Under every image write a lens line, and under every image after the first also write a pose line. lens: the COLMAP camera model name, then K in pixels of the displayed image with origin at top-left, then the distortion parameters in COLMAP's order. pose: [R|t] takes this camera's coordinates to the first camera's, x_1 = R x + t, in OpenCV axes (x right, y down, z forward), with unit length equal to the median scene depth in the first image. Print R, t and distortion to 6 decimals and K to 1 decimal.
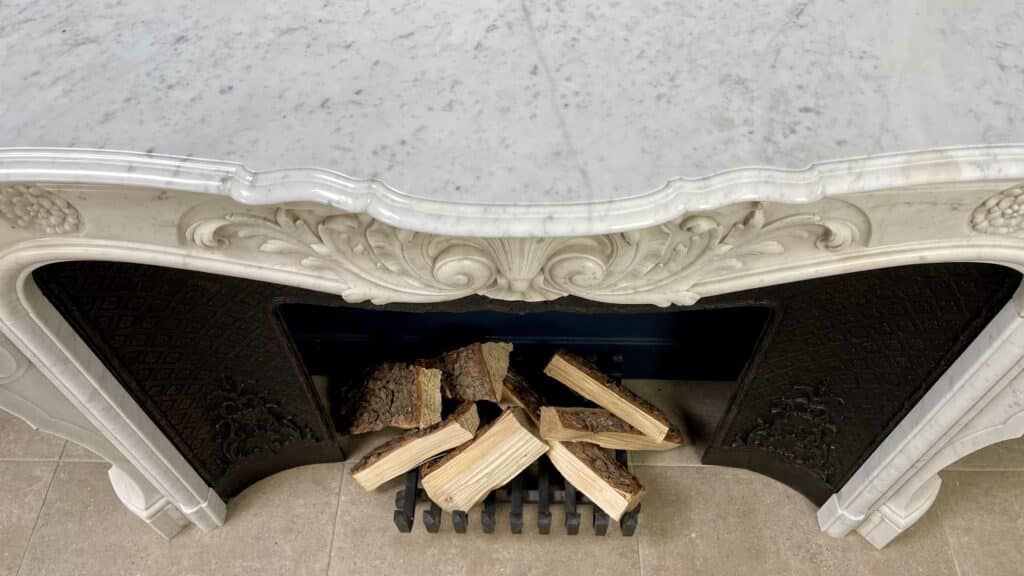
lens RADIAL K [[775.9, 0, 504.9], [0, 775.9, 275.9], [0, 0, 1]] dist [0.094413, -0.138816]
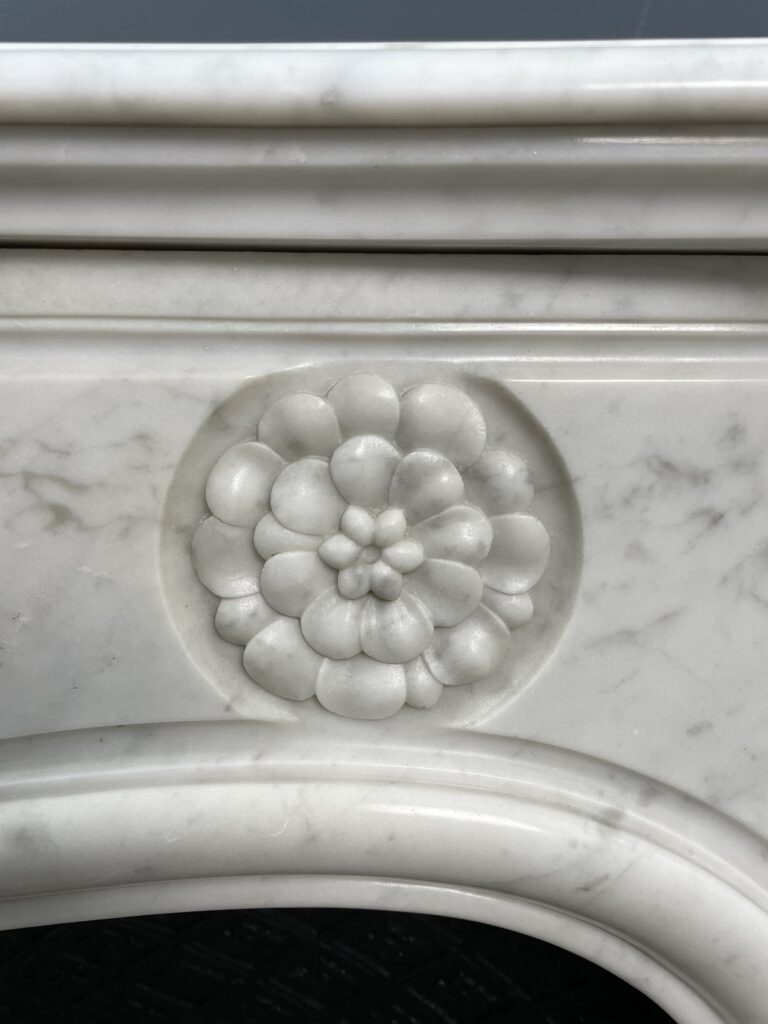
lens RADIAL K [[788.3, 0, 384.8], [0, 788.3, 510.9], [0, 0, 1]] dist [0.091988, -0.147179]
pose [[0.999195, 0.021689, 0.033744, 0.593432], [0.007740, 0.721161, -0.692725, 0.056249], [-0.039359, 0.692428, 0.720412, 0.770509]]
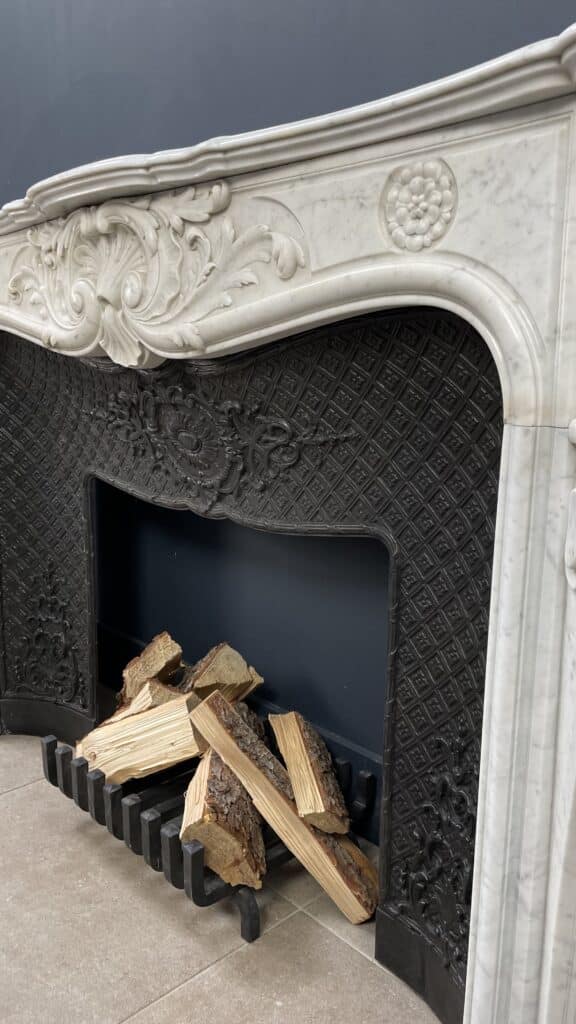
lens RADIAL K [[779.7, 0, 286.8], [0, 779.7, 506.3], [0, 0, 1]] dist [0.089554, -0.125987]
pose [[0.698938, 0.152119, -0.698818, 1.145648], [-0.588309, 0.677900, -0.440844, 0.605497], [0.406668, 0.719243, 0.563303, 0.617515]]
